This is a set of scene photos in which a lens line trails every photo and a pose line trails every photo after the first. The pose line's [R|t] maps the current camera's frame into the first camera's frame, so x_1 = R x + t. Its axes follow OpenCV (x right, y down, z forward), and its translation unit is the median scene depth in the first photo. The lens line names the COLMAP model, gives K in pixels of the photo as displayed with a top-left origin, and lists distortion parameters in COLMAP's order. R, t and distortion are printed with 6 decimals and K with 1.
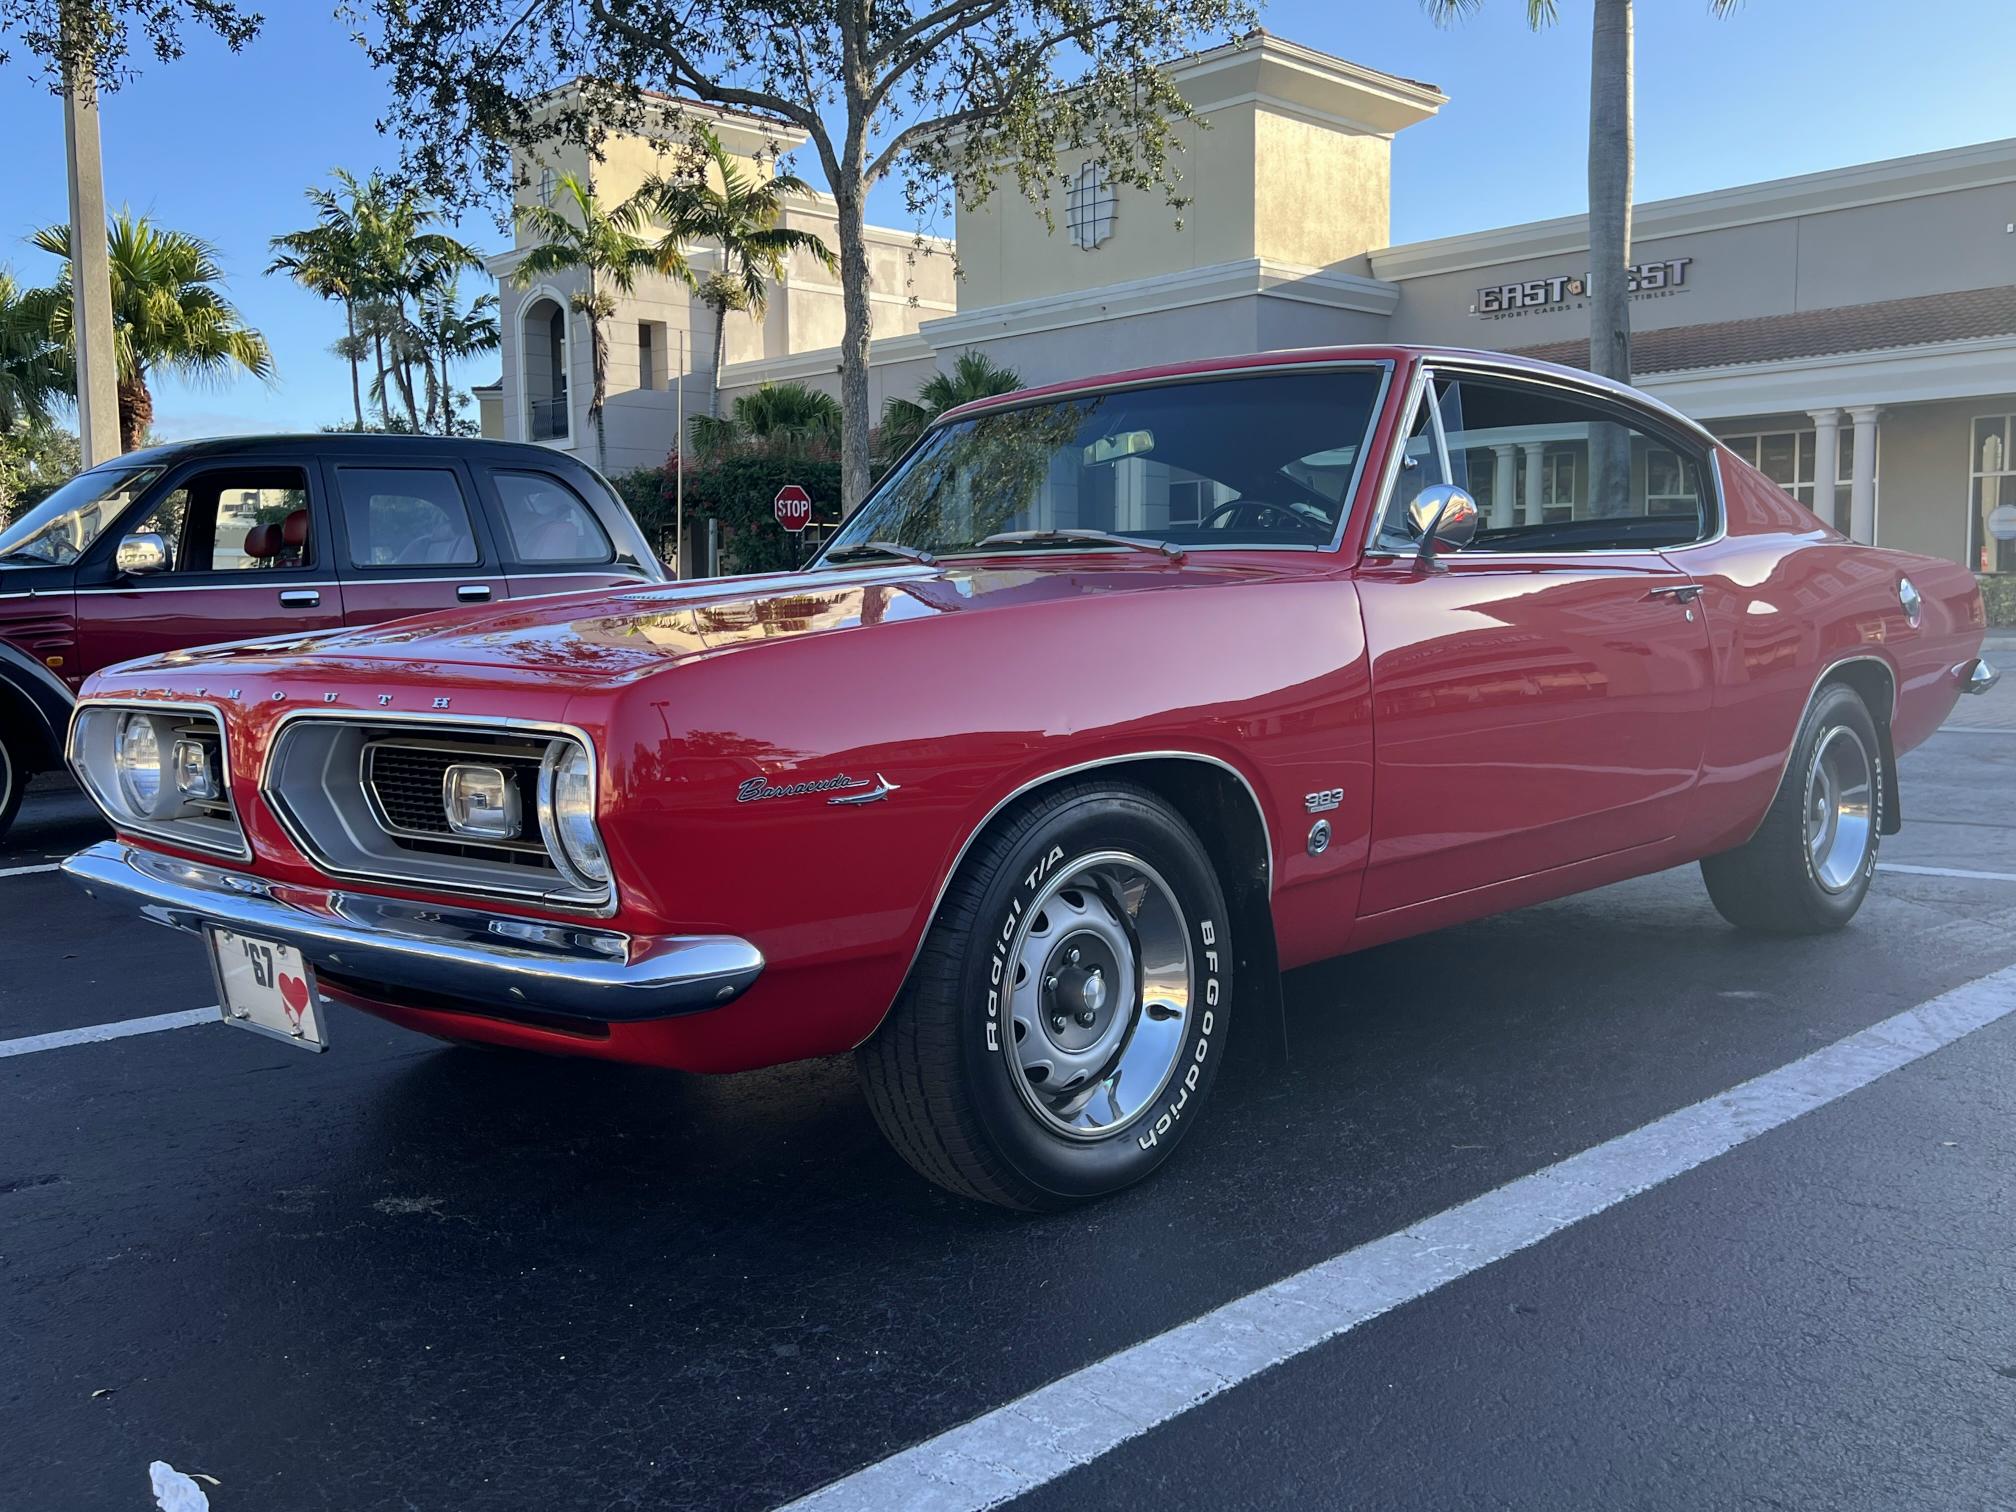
lens RADIAL K [[1856.9, 0, 997.2], [0, 1856.9, 745.5], [0, 0, 1]] dist [0.151823, -0.380019]
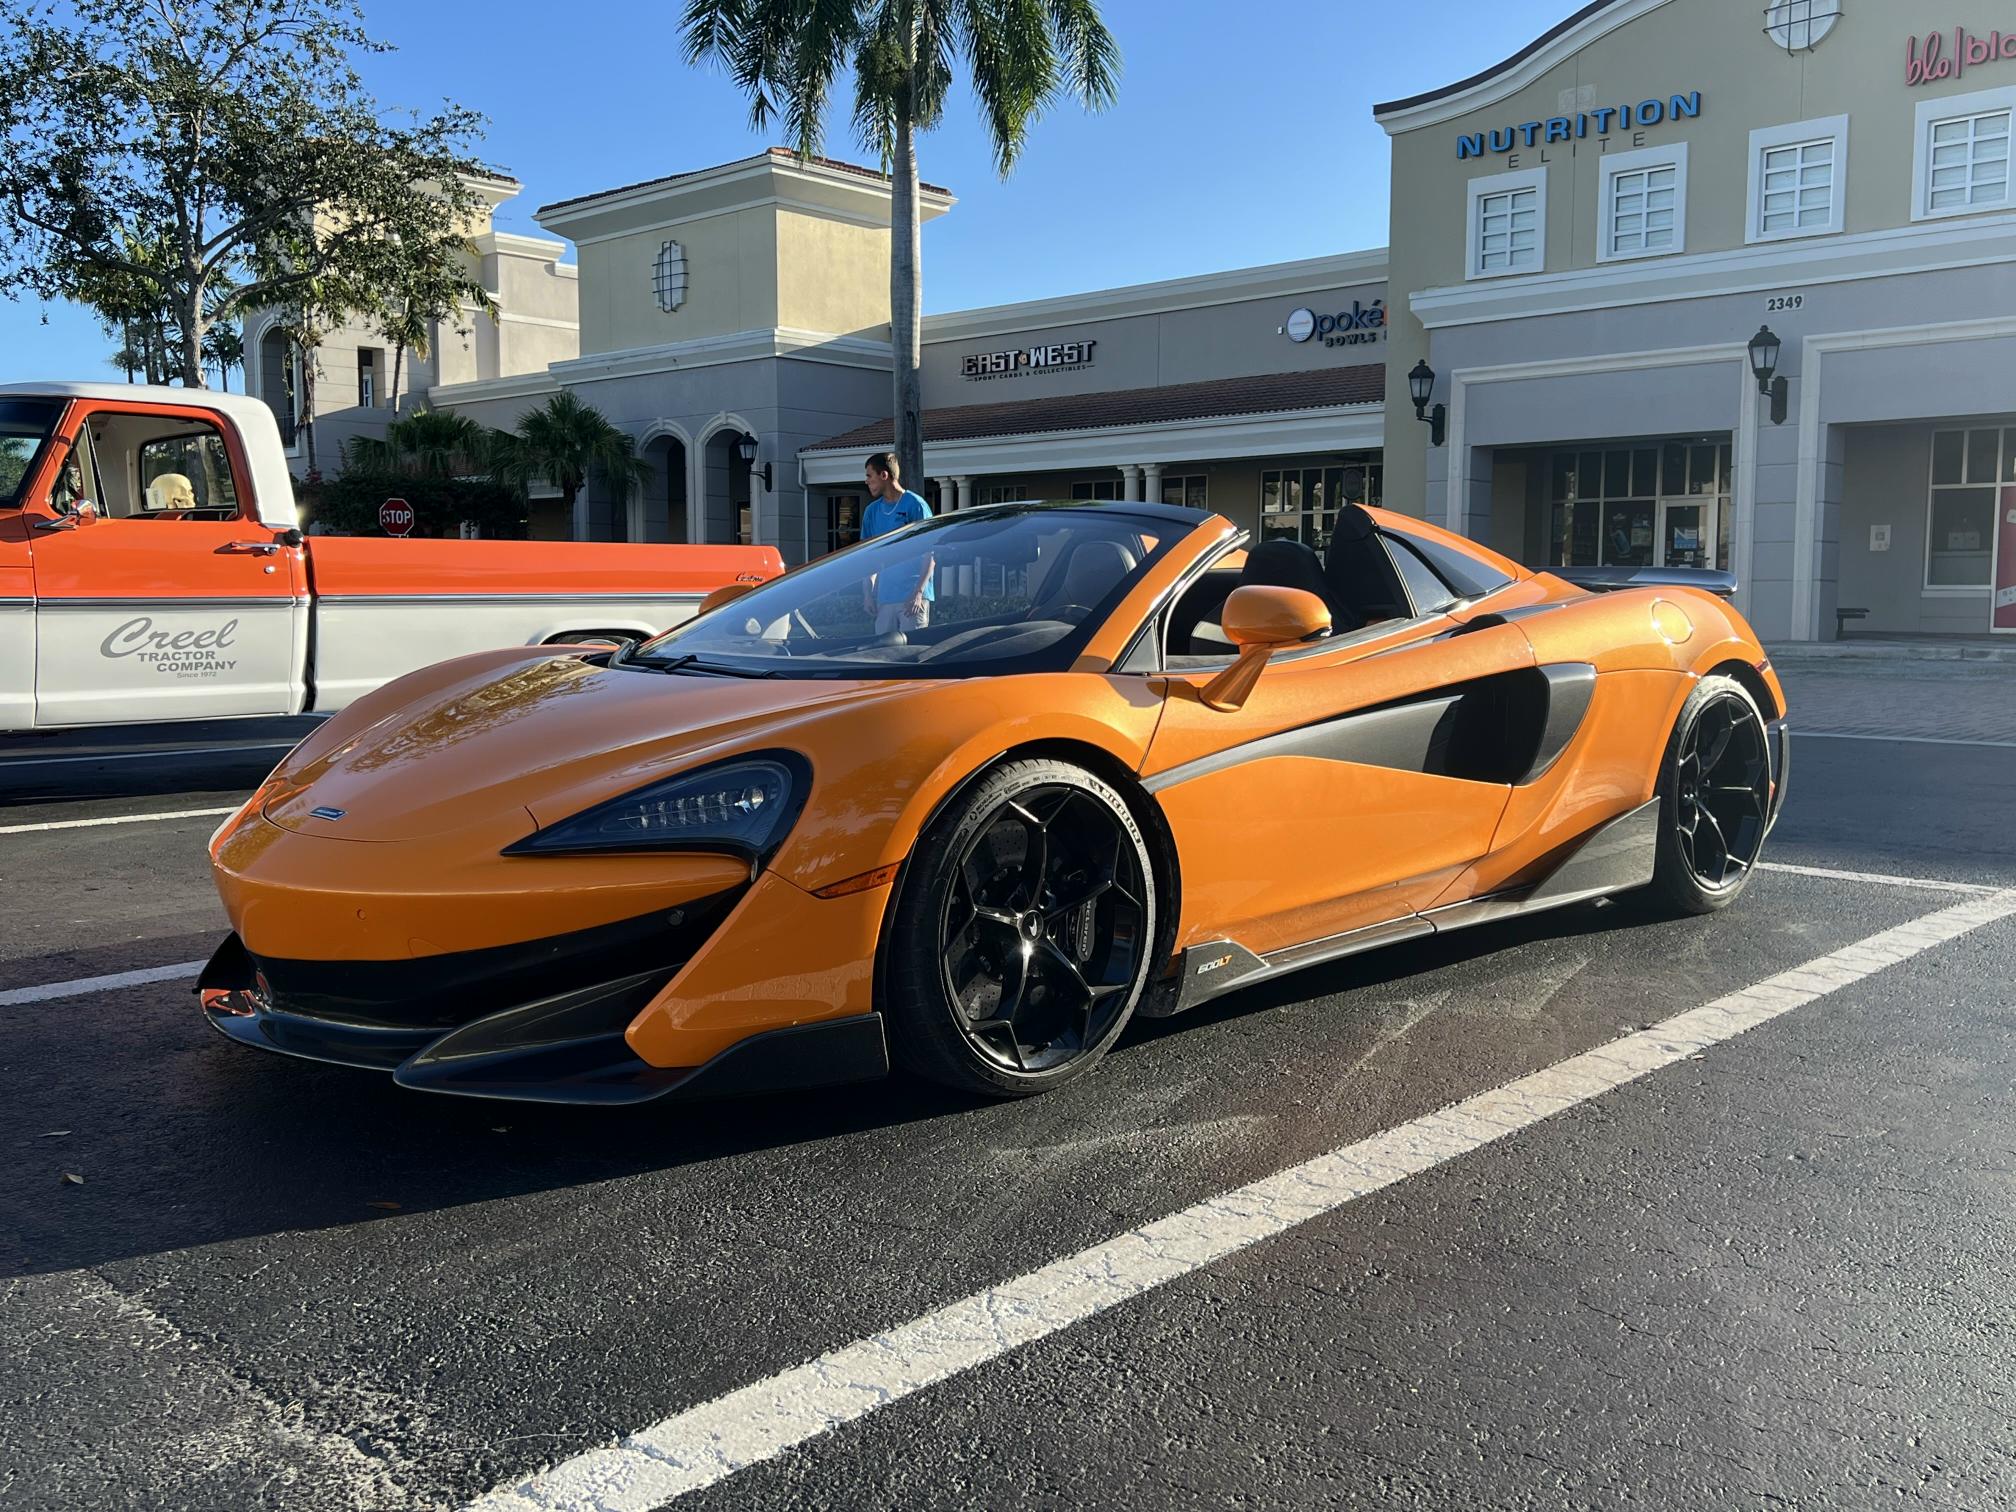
lens RADIAL K [[1819.8, 0, 1008.0], [0, 1819.8, 756.0], [0, 0, 1]] dist [0.061728, -0.078947]
pose [[0.998424, 0.010179, 0.055186, 0.229241], [-0.010929, 0.999852, 0.013316, 0.011293], [-0.055042, -0.013898, 0.998387, -0.245140]]
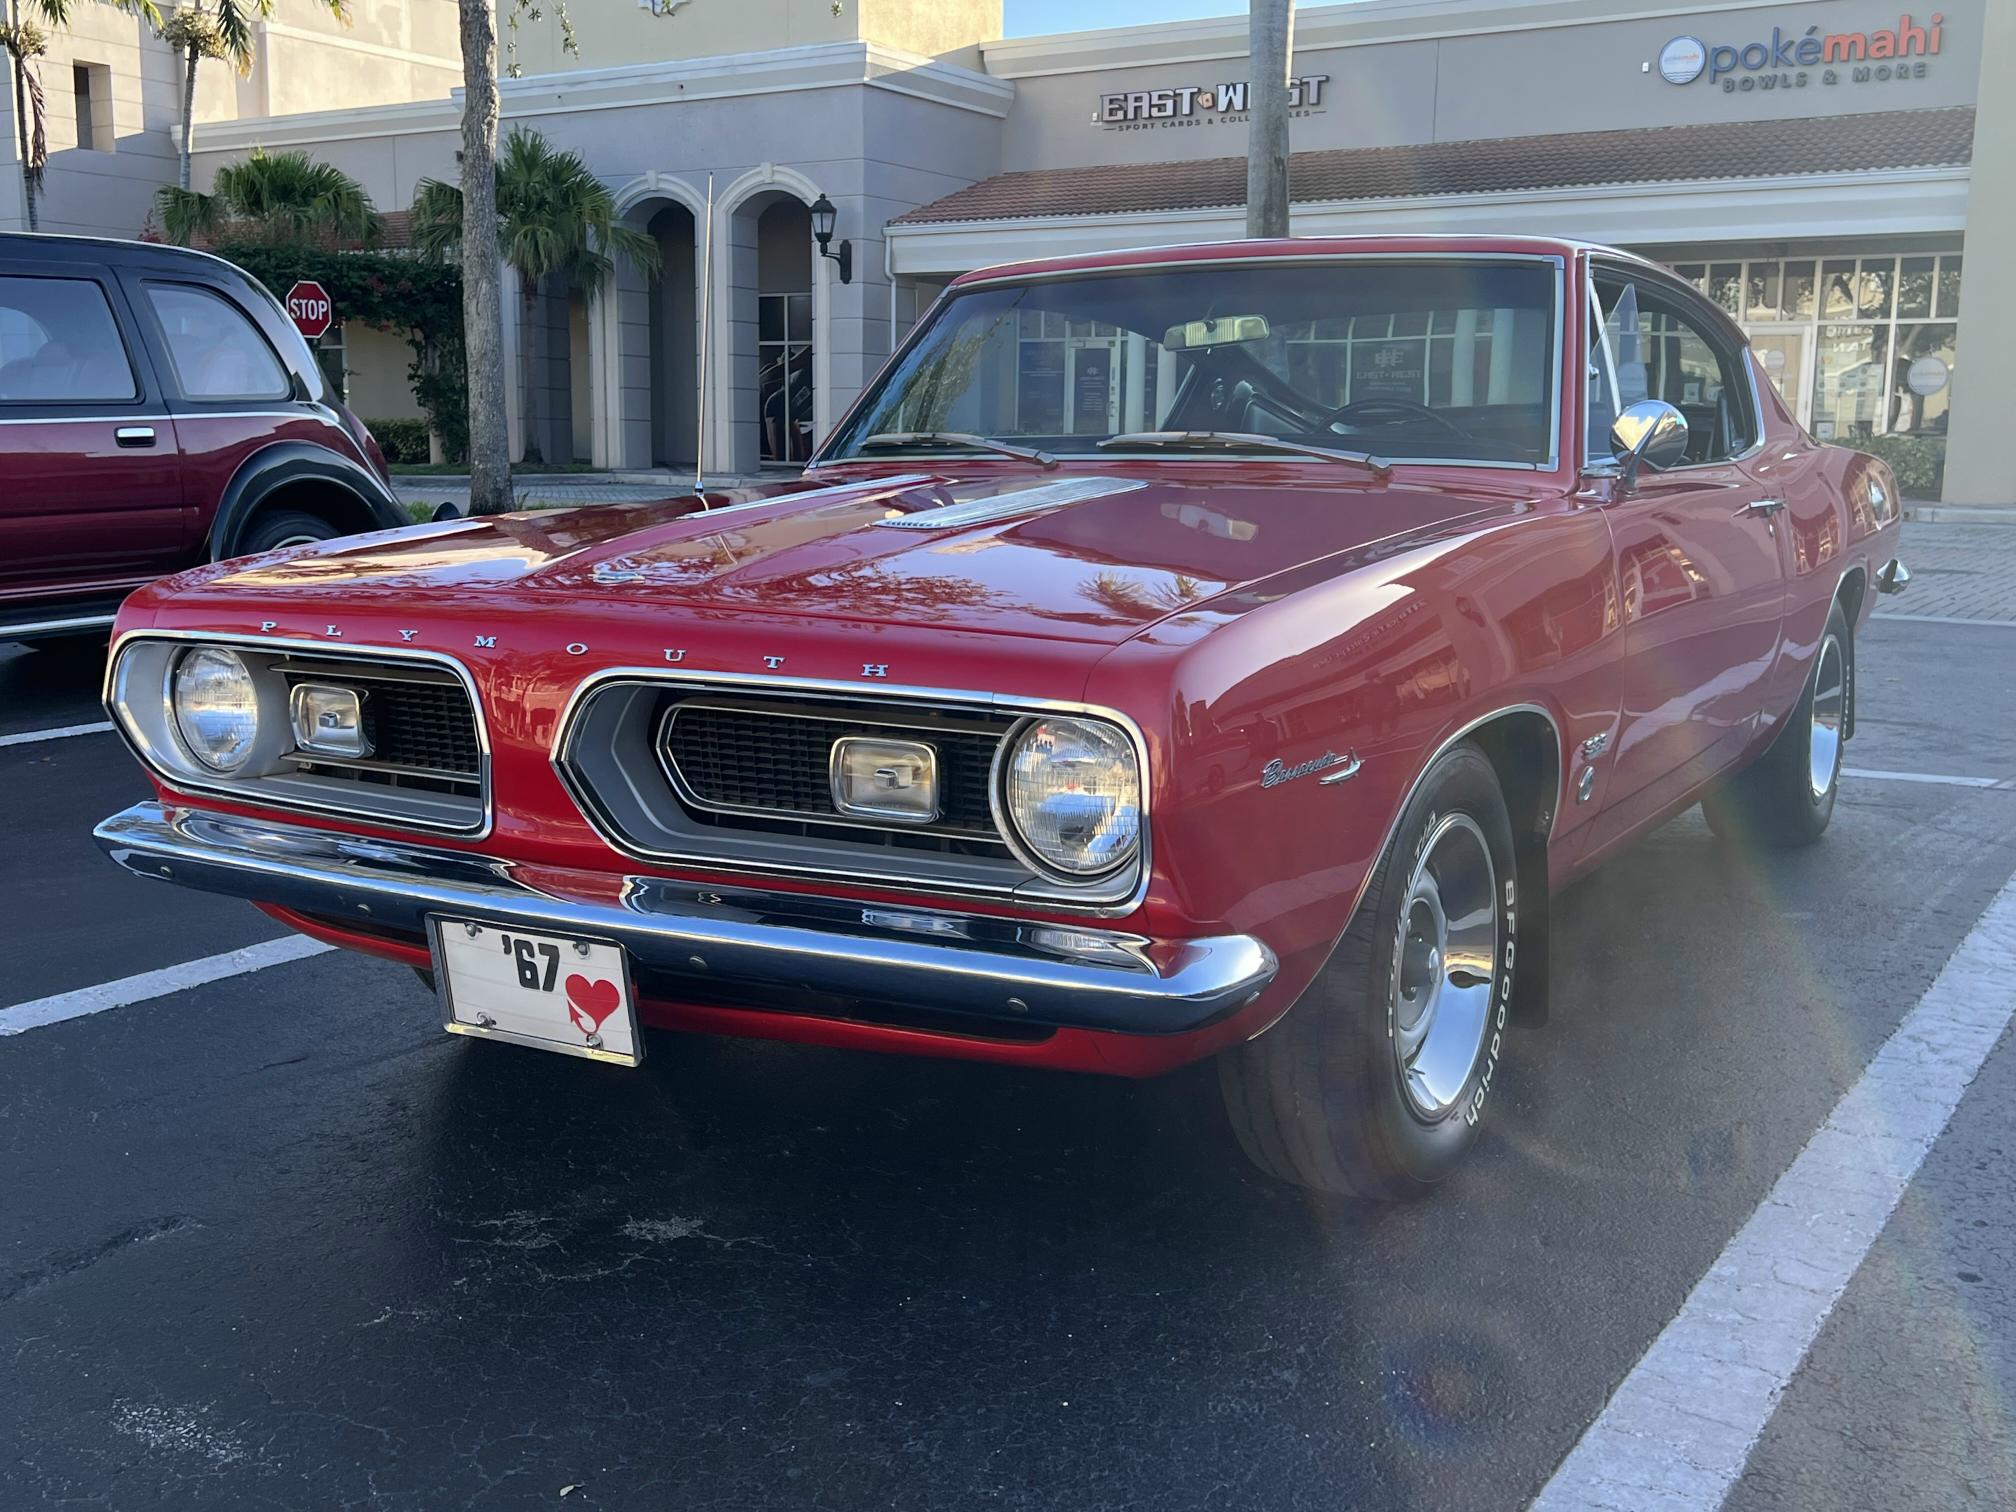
lens RADIAL K [[2104.5, 0, 1008.0], [0, 2104.5, 756.0], [0, 0, 1]] dist [0.081072, -0.166181]
pose [[0.971593, -0.011576, 0.236376, -0.032683], [-0.006722, 0.997050, 0.076457, -0.004062], [-0.236564, -0.075874, 0.968649, 0.003179]]
